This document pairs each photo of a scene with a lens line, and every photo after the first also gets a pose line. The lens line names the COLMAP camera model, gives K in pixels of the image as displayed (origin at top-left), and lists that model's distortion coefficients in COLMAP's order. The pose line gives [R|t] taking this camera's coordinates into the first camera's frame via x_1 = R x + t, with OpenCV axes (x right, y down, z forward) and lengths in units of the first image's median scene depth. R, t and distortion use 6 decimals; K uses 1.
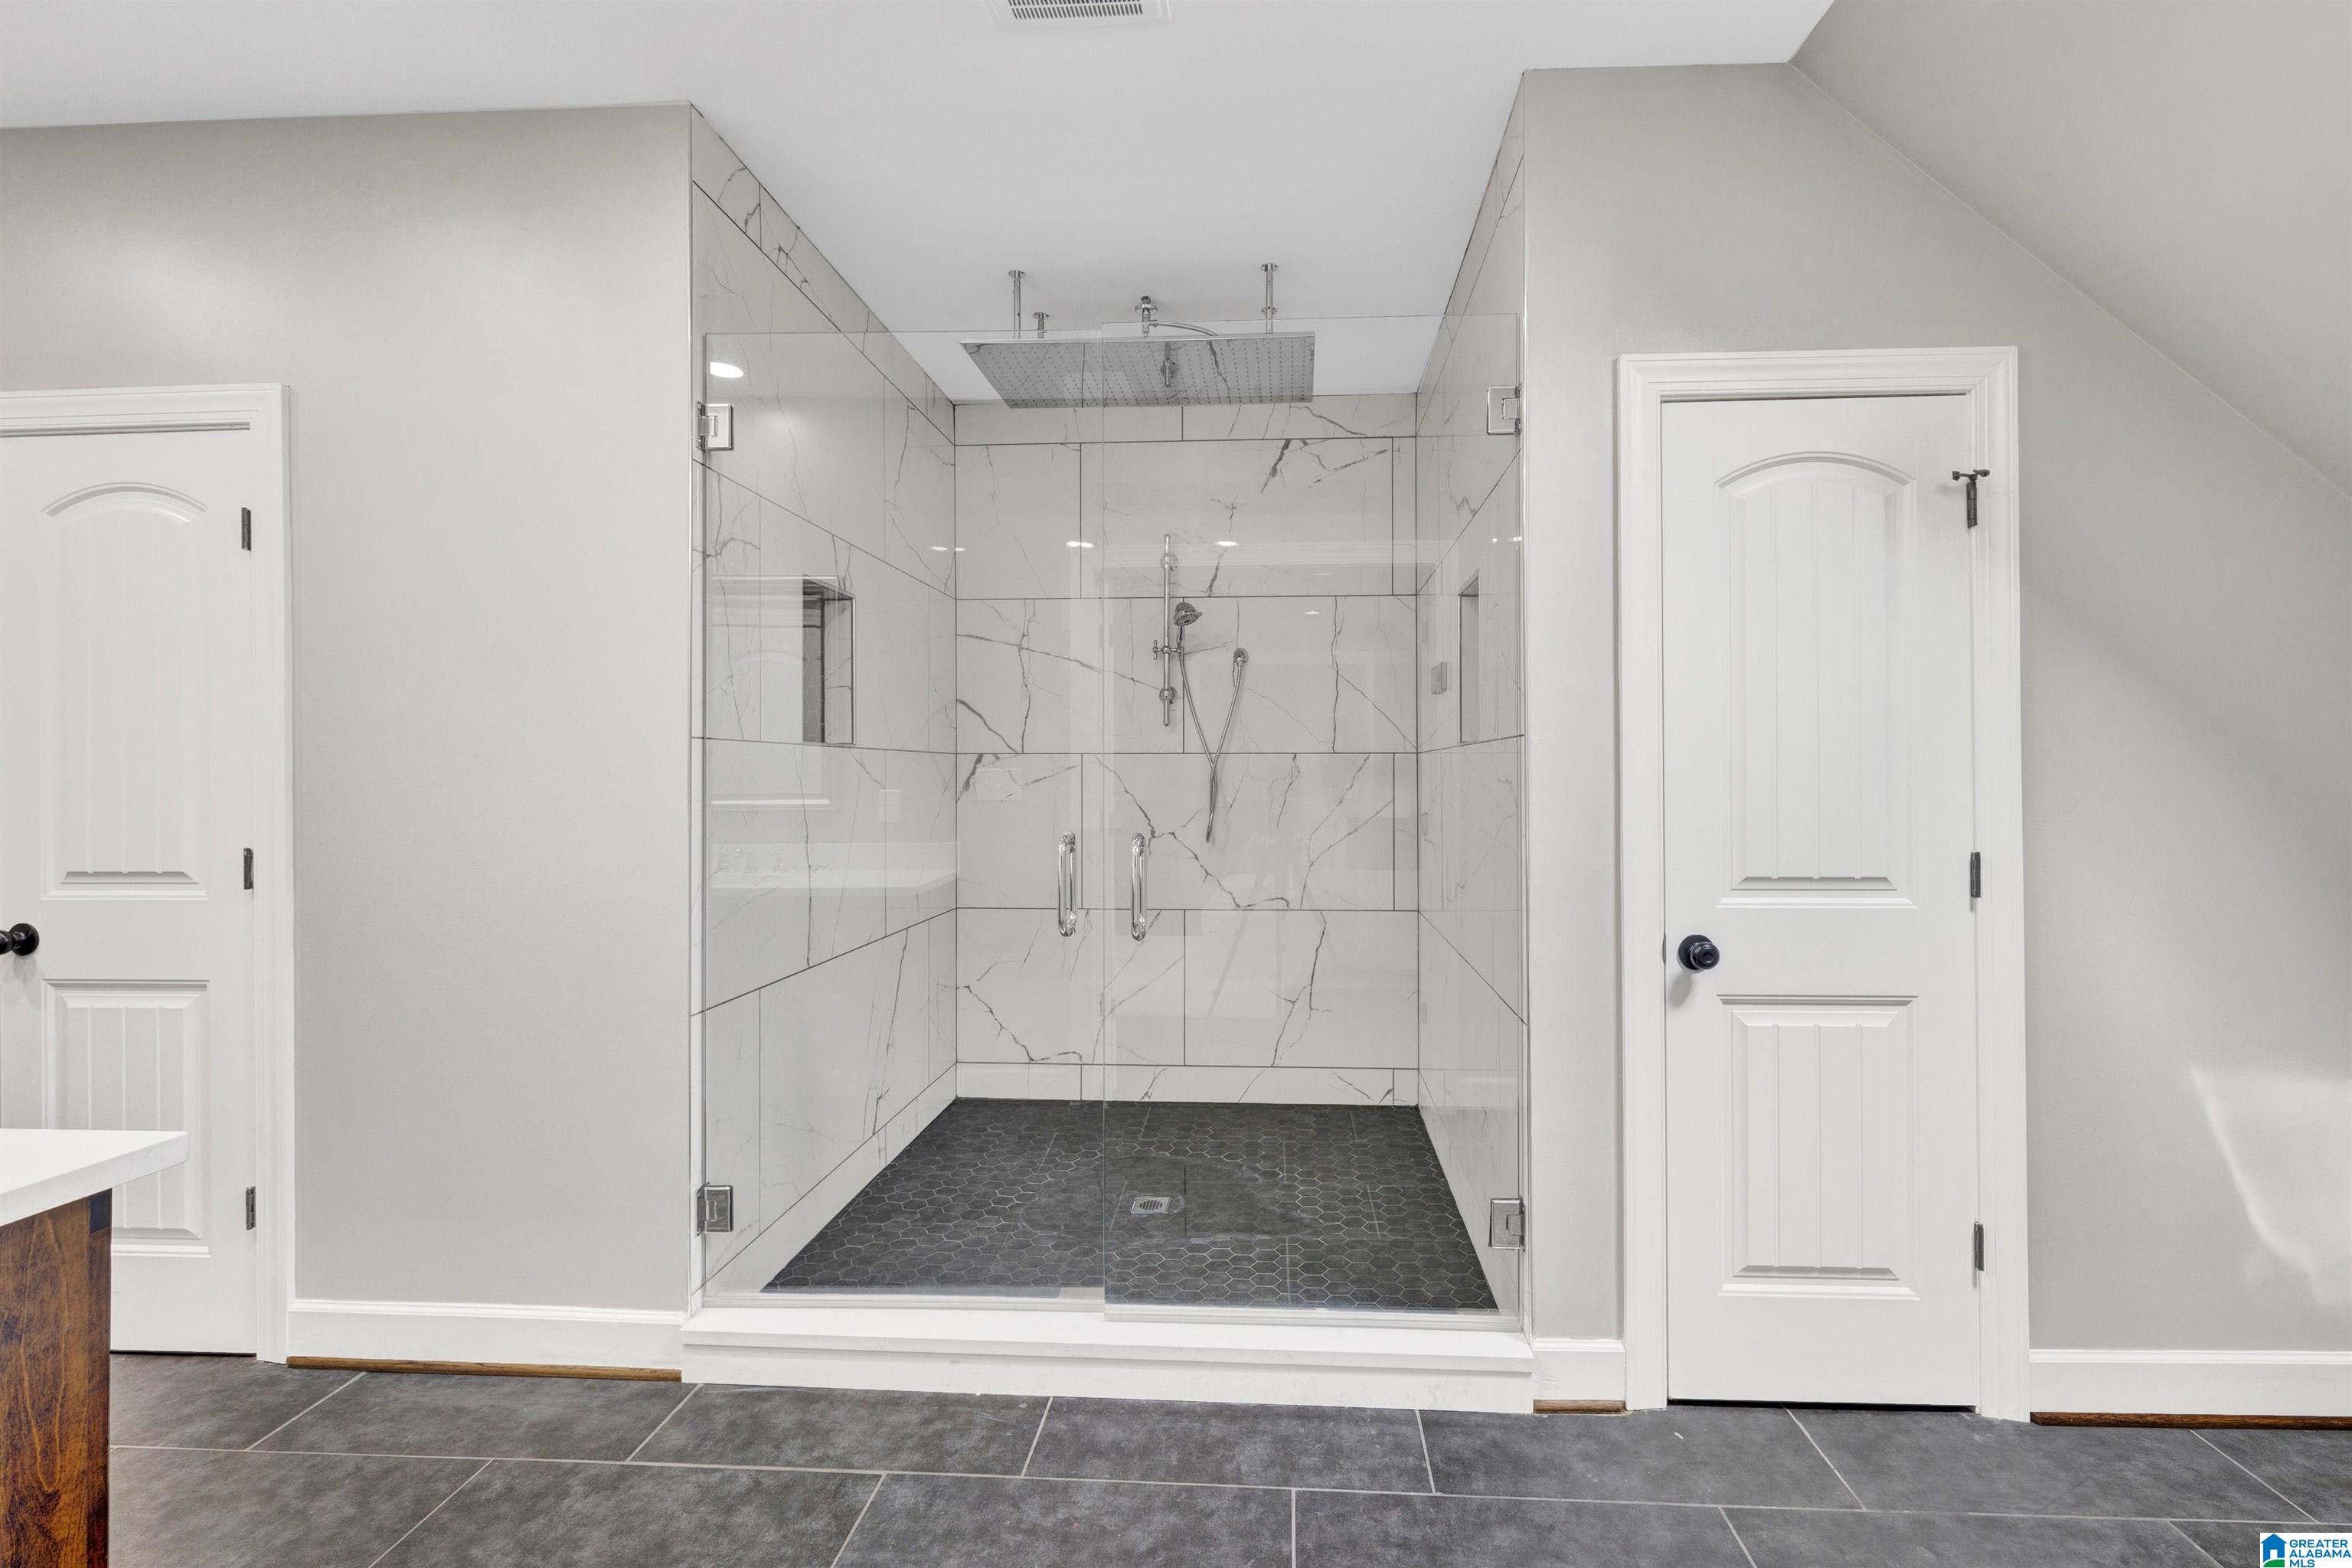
lens RADIAL K [[1052.0, 0, 1172.6], [0, 1052.0, 780.8], [0, 0, 1]] dist [0.000115, 0.001394]
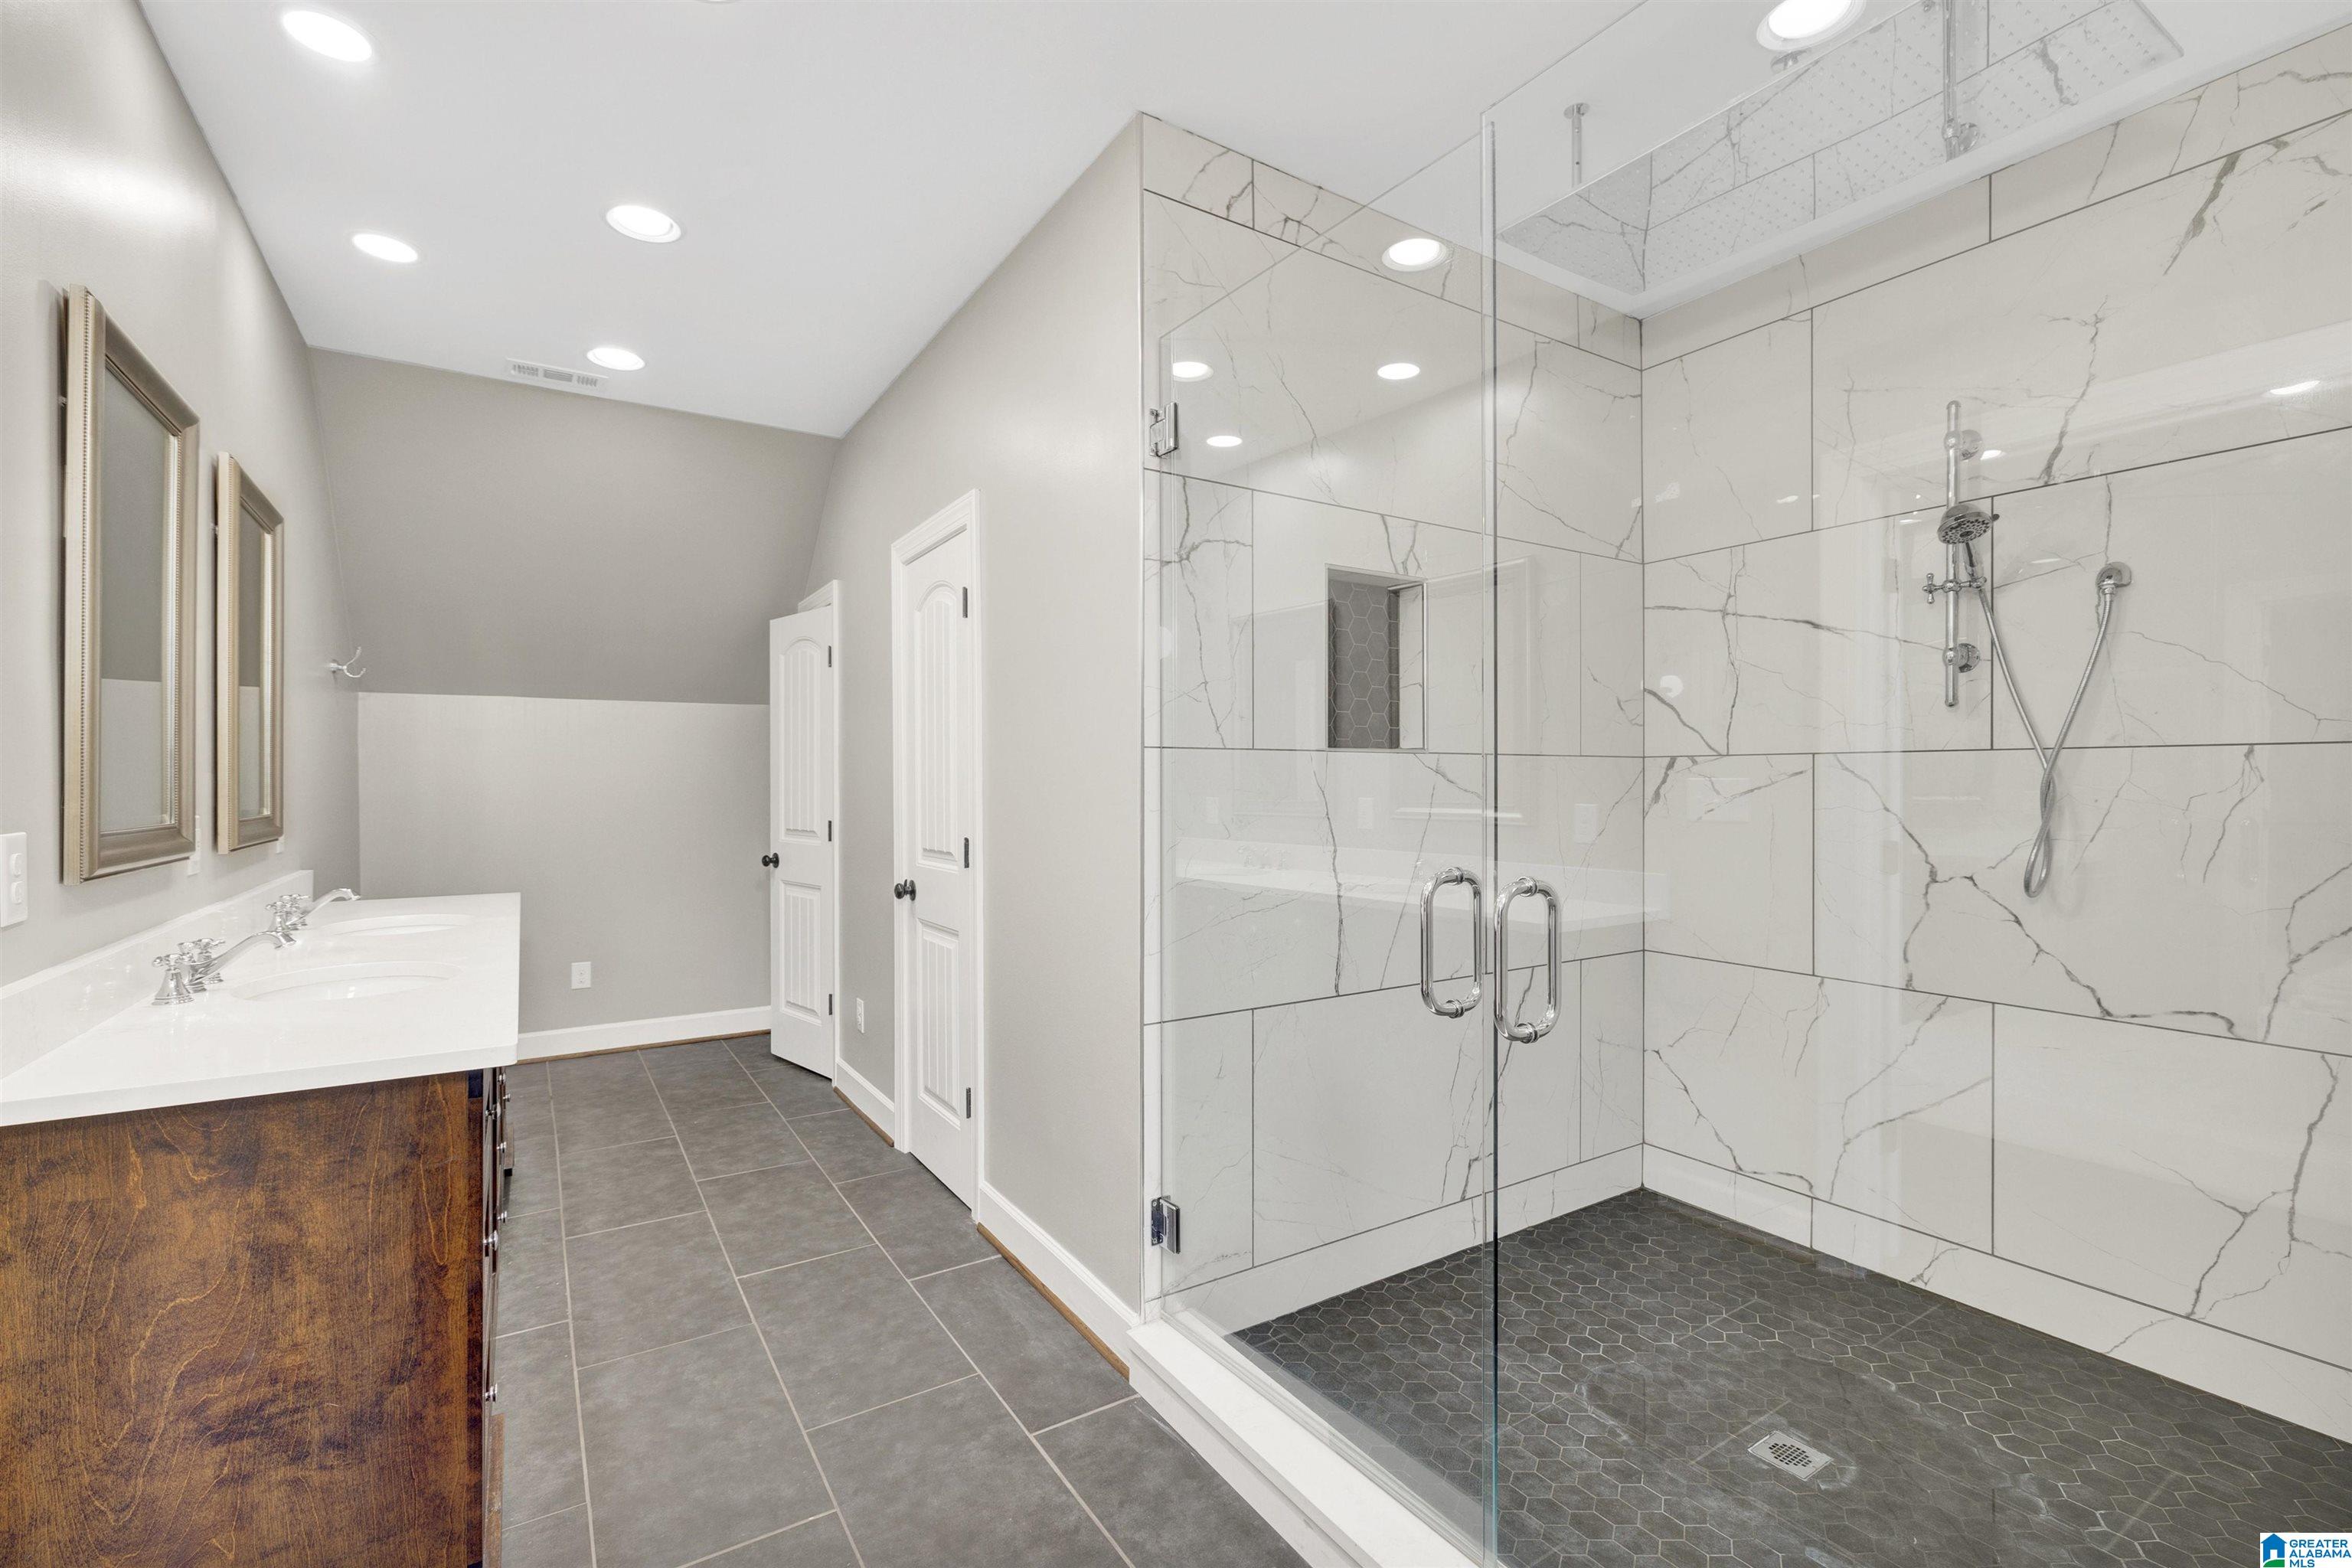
lens RADIAL K [[999.9, 0, 1167.5], [0, 999.9, 789.2], [0, 0, 1]] dist [0.001223, 0.000756]
pose [[0.605670, 0.006866, -0.795686, 0.229334], [-0.005122, 0.999976, 0.004730, -0.004033], [0.795699, 0.001211, 0.605691, 0.321329]]
